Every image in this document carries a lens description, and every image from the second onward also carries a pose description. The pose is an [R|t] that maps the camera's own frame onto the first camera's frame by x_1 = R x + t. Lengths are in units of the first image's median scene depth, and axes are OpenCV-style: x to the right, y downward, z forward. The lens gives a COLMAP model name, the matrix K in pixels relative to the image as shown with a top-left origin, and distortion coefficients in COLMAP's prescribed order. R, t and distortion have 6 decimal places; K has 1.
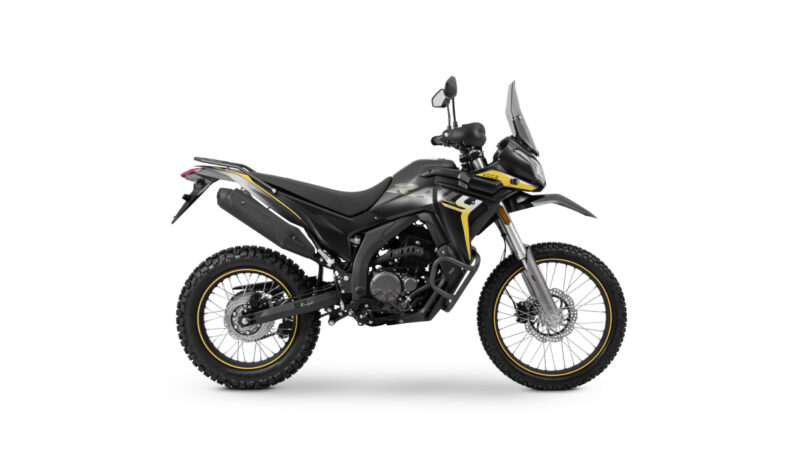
lens RADIAL K [[1307.3, 0, 399.0], [0, 1307.3, 233.0], [0, 0, 1]] dist [0.019995, 0.021104]
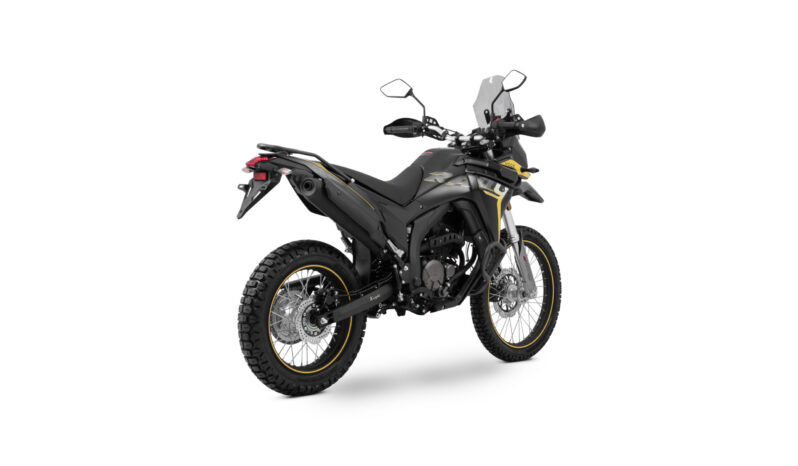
lens RADIAL K [[1307.3, 0, 399.0], [0, 1307.3, 233.0], [0, 0, 1]] dist [0.019995, 0.021104]
pose [[0.695820, -0.035082, 0.717359, -0.748458], [0.036474, 0.999244, 0.013489, -0.005608], [-0.717289, 0.016779, 0.696573, 0.311672]]
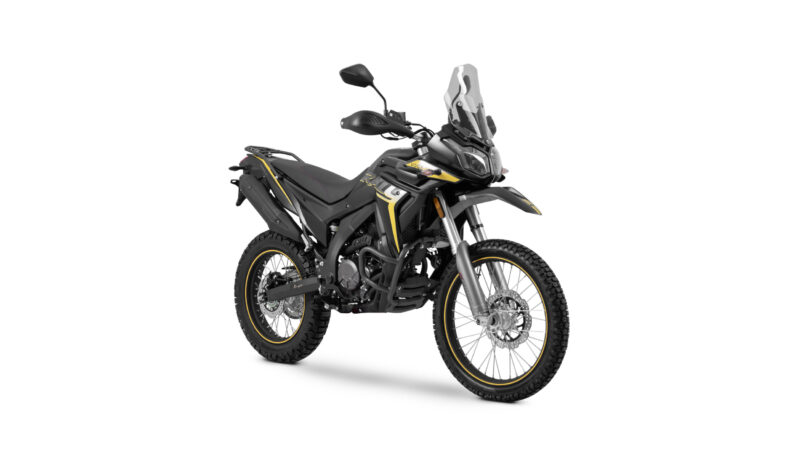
lens RADIAL K [[1307.3, 0, 399.0], [0, 1307.3, 233.0], [0, 0, 1]] dist [0.019995, 0.021104]
pose [[0.737807, 0.046184, -0.673430, 0.691048], [-0.041549, 0.998872, 0.022982, -0.015593], [0.673732, 0.011024, 0.738893, 0.279481]]
